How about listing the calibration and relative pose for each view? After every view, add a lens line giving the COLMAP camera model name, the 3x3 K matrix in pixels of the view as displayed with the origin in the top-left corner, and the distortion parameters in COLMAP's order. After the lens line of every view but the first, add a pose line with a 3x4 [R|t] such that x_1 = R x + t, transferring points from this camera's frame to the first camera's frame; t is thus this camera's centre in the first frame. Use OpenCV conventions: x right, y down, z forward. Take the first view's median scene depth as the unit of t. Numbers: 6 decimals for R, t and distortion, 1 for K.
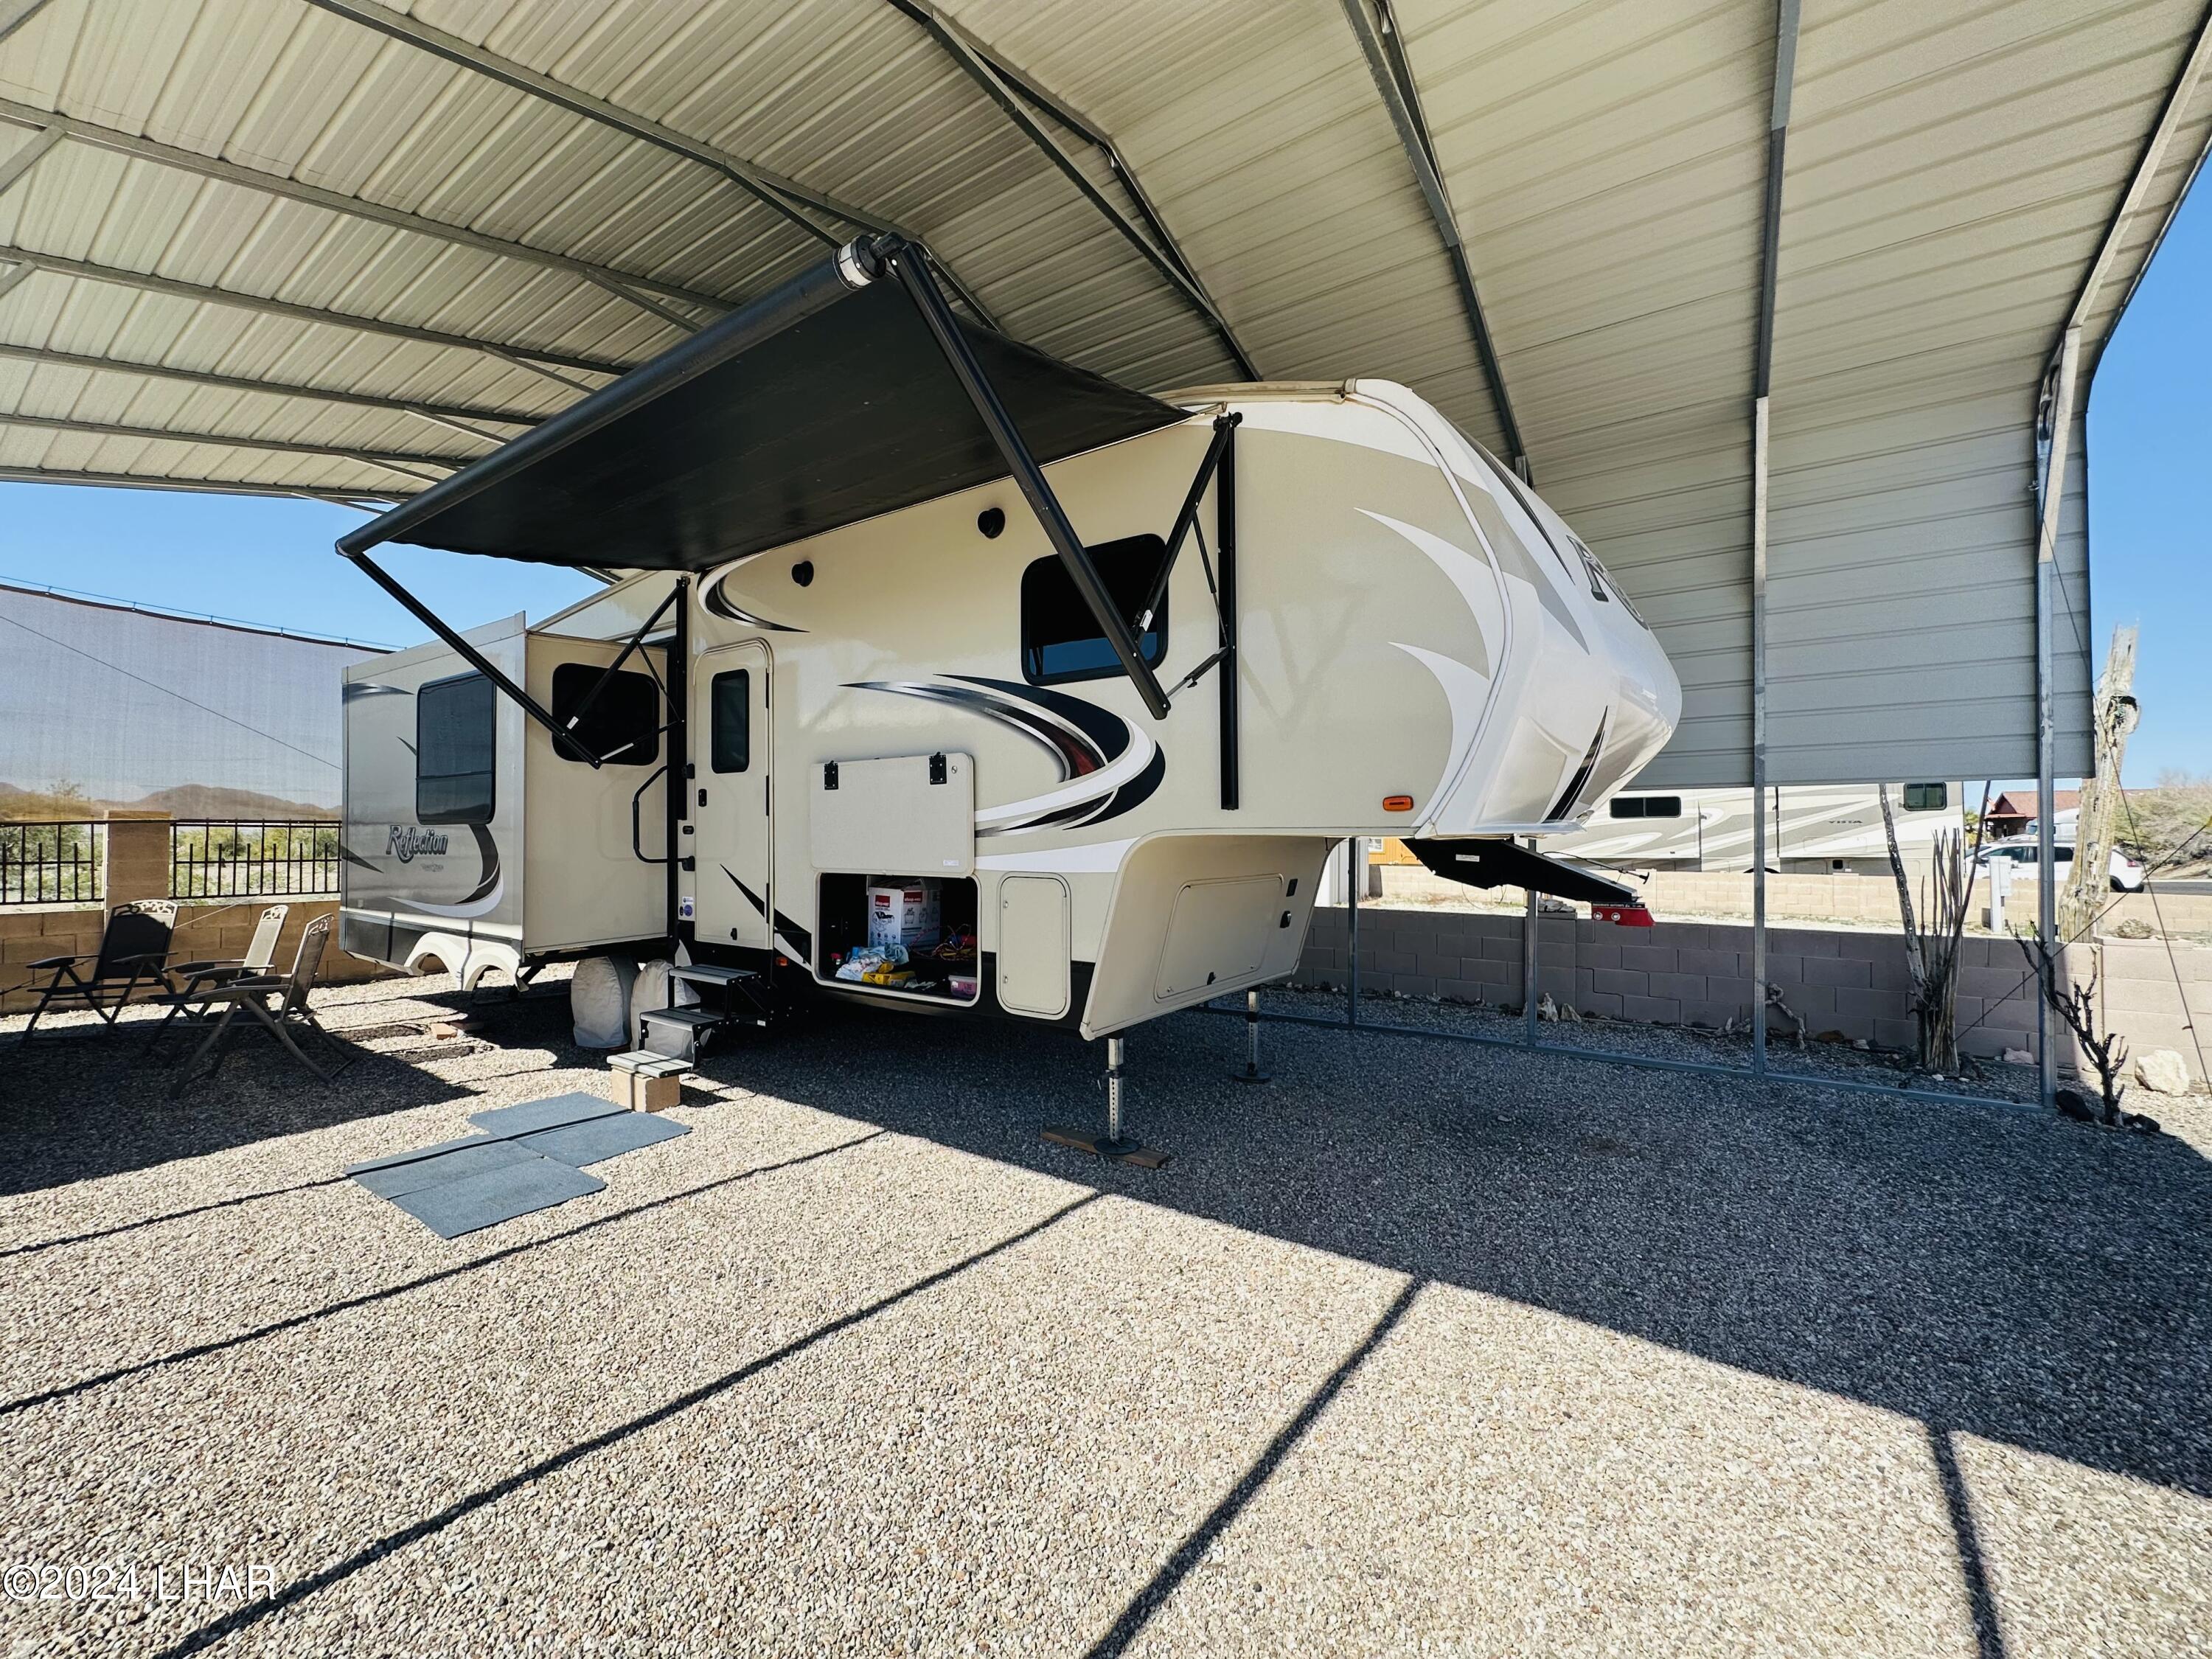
lens RADIAL K [[883.1, 0, 1106.0], [0, 883.1, 829.5], [0, 0, 1]] dist [-0.002105, 0.000031]
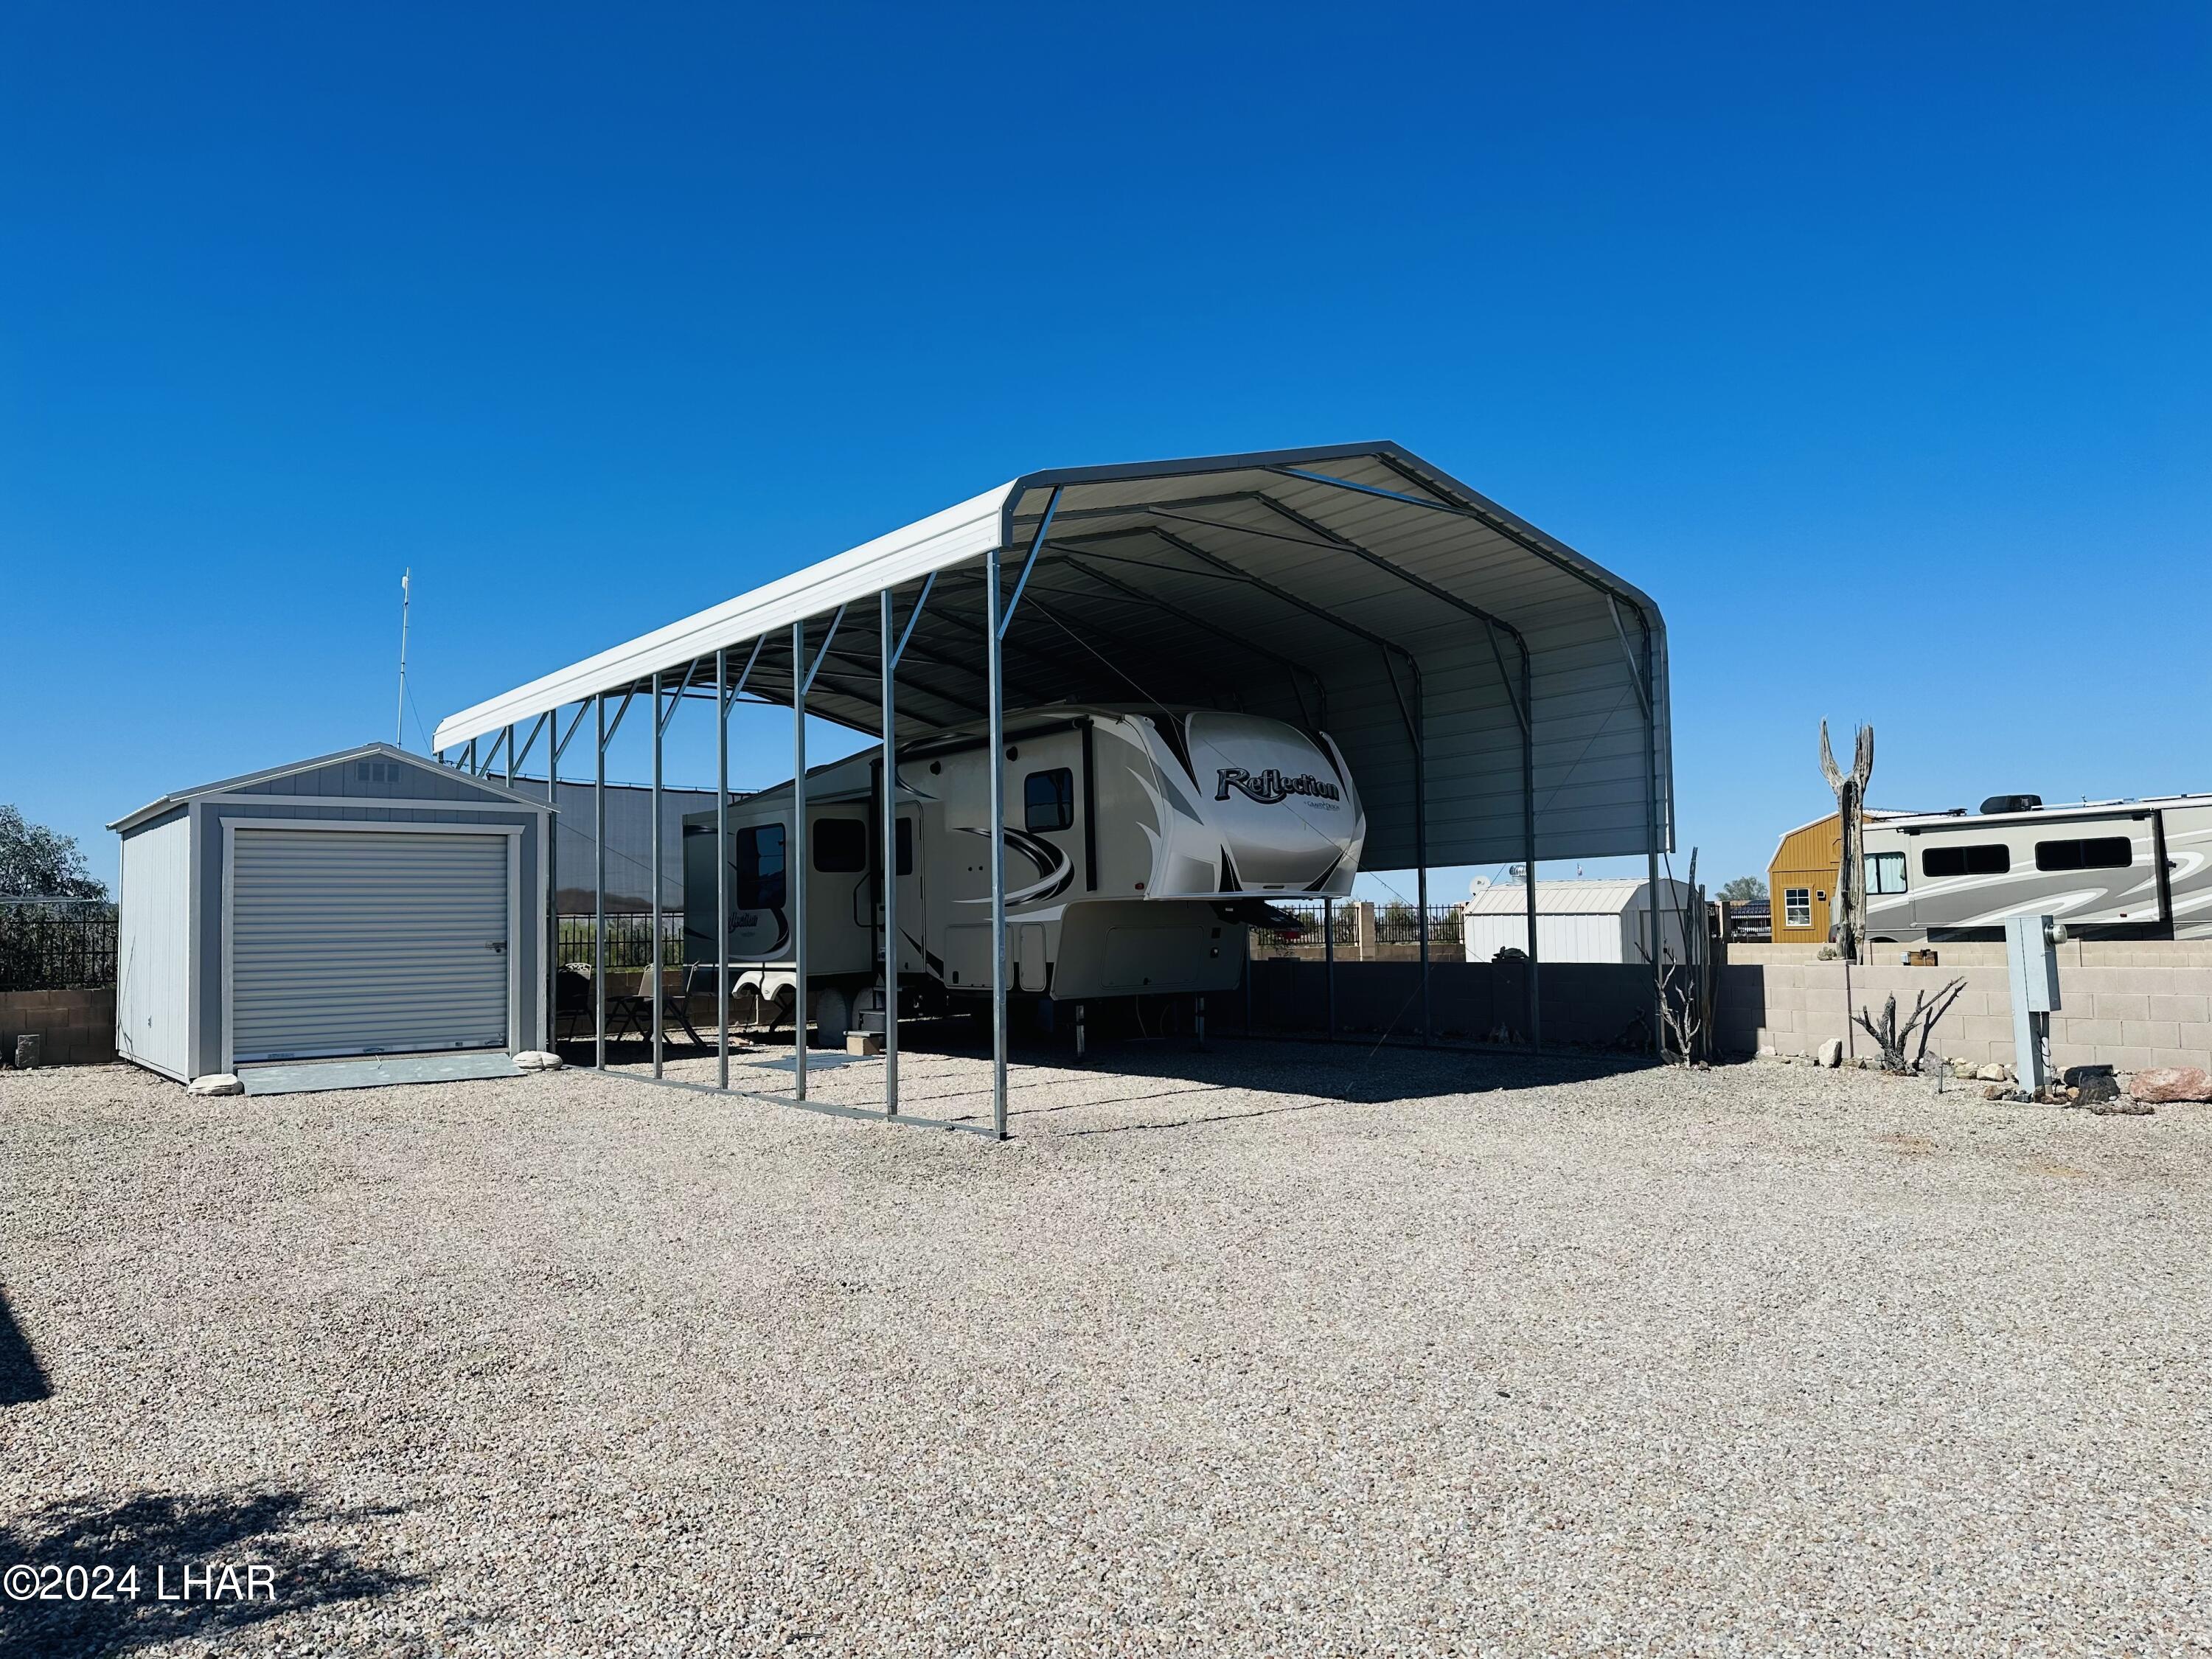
lens RADIAL K [[1537.4, 0, 1101.2], [0, 1537.4, 843.0], [0, 0, 1]] dist [0.089968, -0.124635]
pose [[0.954118, -0.038849, -0.296899, 0.922548], [0.025434, 0.998479, -0.048916, 0.034189], [0.298347, 0.039121, 0.953655, -1.932622]]
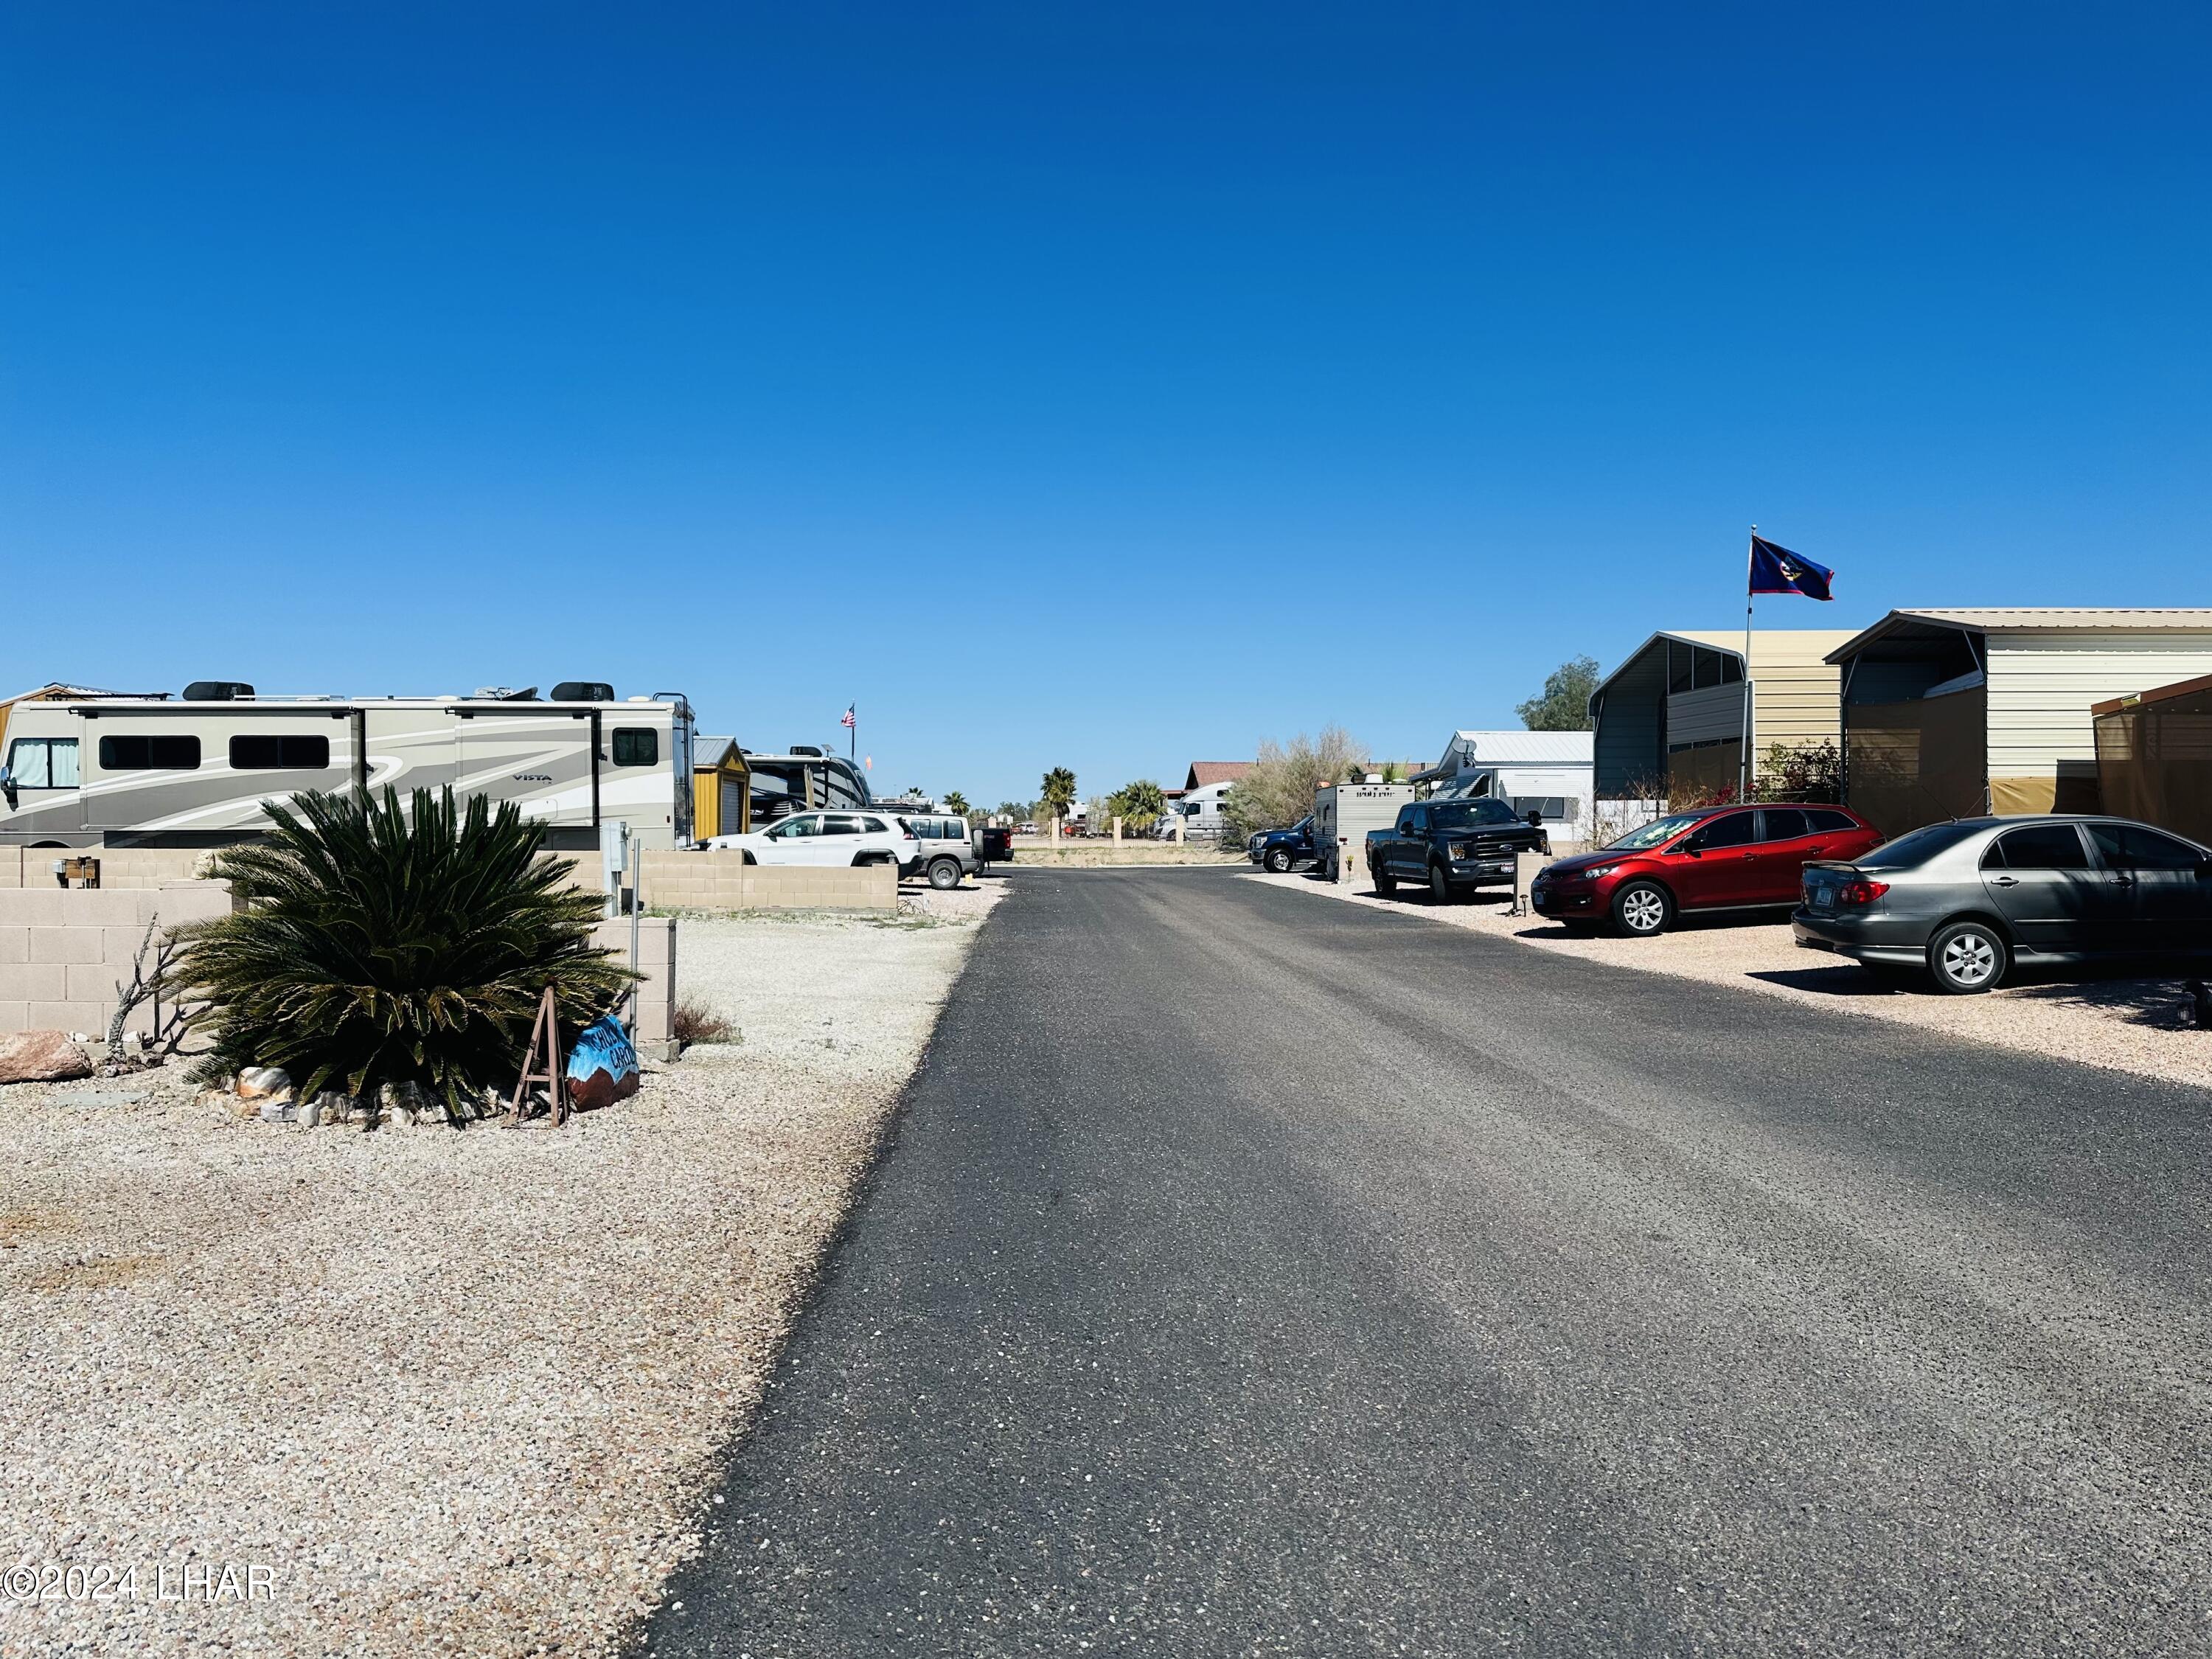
lens RADIAL K [[1537.4, 0, 1101.2], [0, 1537.4, 843.0], [0, 0, 1]] dist [0.089968, -0.124635]
pose [[0.797282, -0.005534, 0.603582, 1.605805], [-0.008393, 0.999760, 0.020253, 0.055709], [-0.603549, -0.021213, 0.797043, -1.238131]]
